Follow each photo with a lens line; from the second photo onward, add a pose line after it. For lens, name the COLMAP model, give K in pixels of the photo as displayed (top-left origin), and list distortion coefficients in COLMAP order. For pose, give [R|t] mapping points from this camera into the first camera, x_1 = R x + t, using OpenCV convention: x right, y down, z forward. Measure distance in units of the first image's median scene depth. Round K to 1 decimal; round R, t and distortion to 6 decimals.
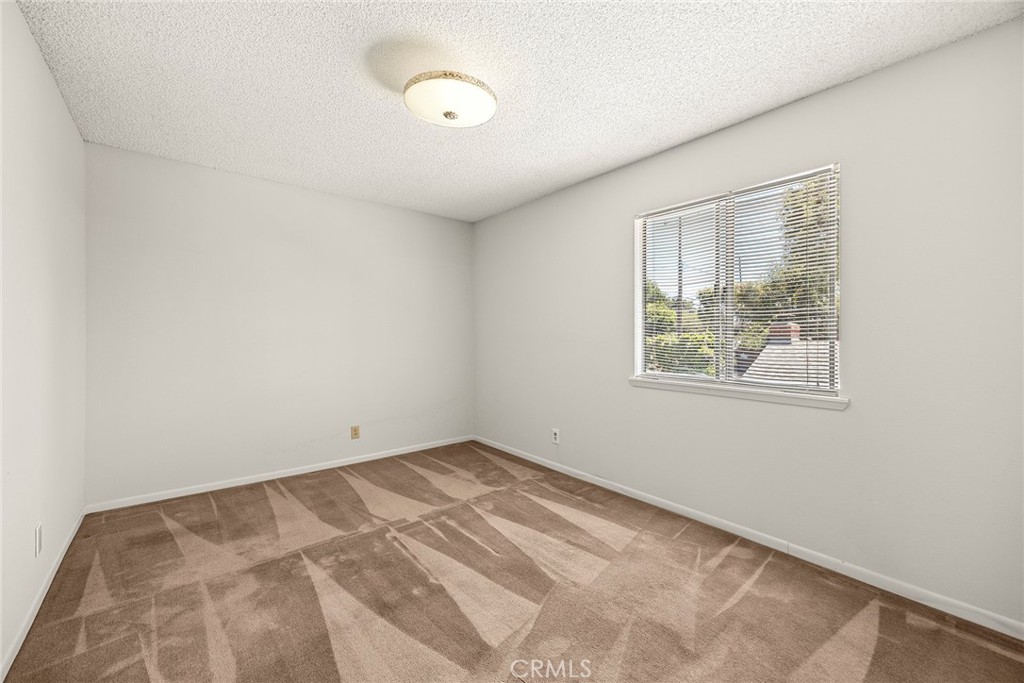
lens RADIAL K [[393.7, 0, 513.2], [0, 393.7, 337.2], [0, 0, 1]] dist [-0.001525, -0.000234]
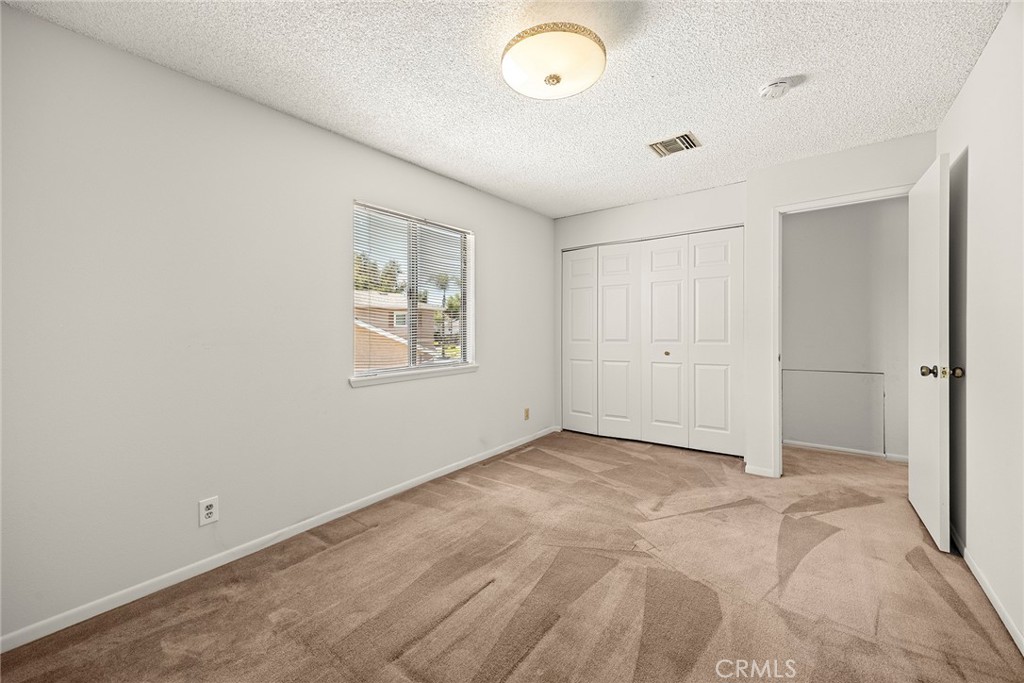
lens RADIAL K [[393.7, 0, 513.2], [0, 393.7, 337.2], [0, 0, 1]] dist [-0.001525, -0.000234]
pose [[-0.204238, -0.020831, 0.978699, -0.856028], [0.019403, 0.999491, 0.025323, -0.010709], [-0.978729, 0.024161, -0.203730, 1.080768]]
